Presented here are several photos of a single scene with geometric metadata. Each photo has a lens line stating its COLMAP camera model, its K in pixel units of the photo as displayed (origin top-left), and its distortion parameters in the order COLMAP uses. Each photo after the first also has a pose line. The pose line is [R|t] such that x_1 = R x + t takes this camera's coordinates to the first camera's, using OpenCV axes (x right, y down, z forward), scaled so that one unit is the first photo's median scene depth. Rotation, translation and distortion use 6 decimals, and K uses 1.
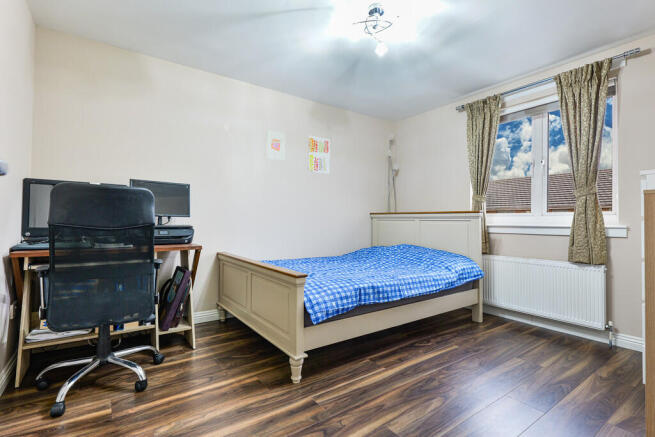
lens RADIAL K [[306.2, 0, 329.8], [0, 306.2, 218.7], [0, 0, 1]] dist [-0.016280, -0.000149]
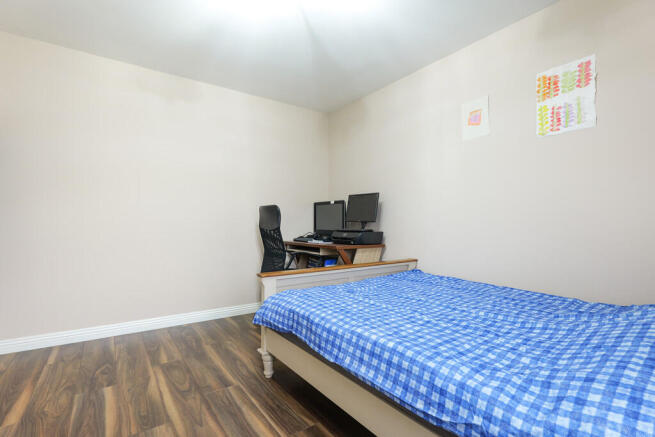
lens RADIAL K [[306.2, 0, 329.8], [0, 306.2, 218.9], [0, 0, 1]] dist [-0.016280, -0.000149]
pose [[0.010144, -0.029643, -0.999509, 0.815034], [0.005171, 0.999549, -0.029592, 0.019536], [0.999935, -0.004868, 0.010293, 1.019711]]
